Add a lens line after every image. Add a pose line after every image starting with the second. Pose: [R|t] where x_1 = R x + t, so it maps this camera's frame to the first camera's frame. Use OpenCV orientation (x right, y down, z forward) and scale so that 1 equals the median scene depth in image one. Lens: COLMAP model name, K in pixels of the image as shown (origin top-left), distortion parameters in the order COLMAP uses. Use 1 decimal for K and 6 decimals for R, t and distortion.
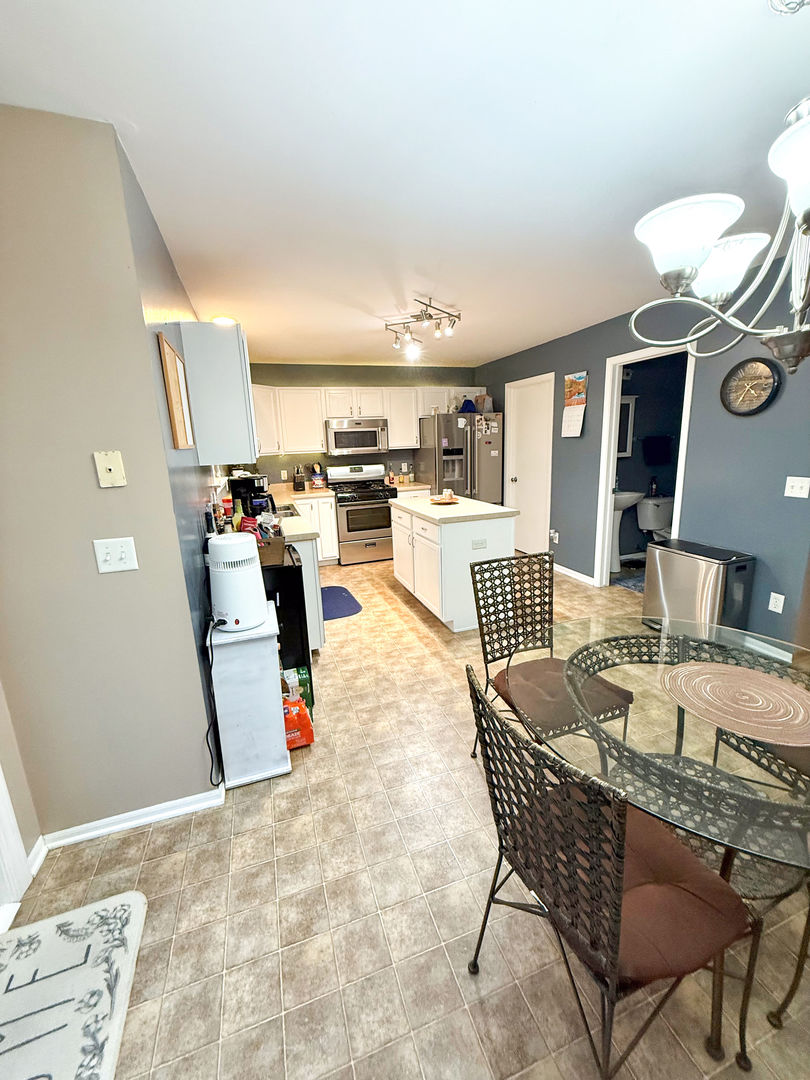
lens RADIAL K [[430.2, 0, 405.0], [0, 430.2, 540.0], [0, 0, 1]] dist [0.018224, 0.000076]
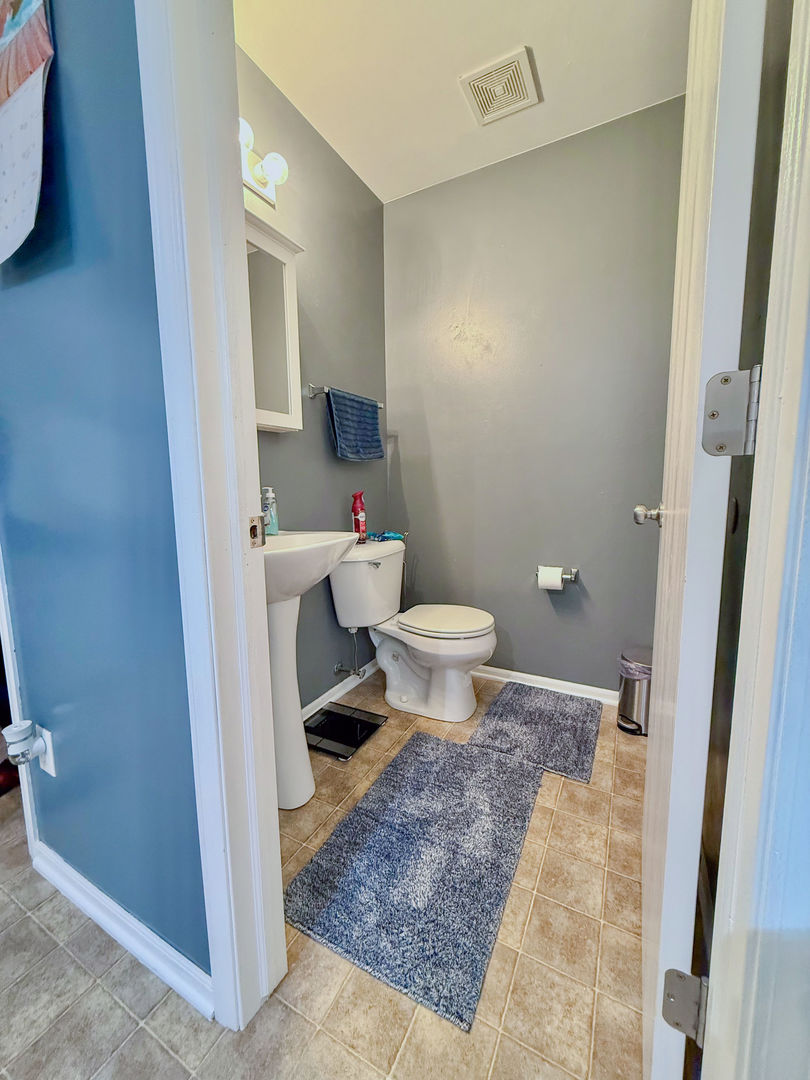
lens RADIAL K [[430.2, 0, 405.0], [0, 430.2, 540.0], [0, 0, 1]] dist [0.018224, 0.000076]
pose [[0.731280, -0.061243, 0.679322, 0.355422], [0.138982, 0.988445, -0.060501, -0.077581], [-0.667768, 0.138656, 0.731342, 0.722652]]
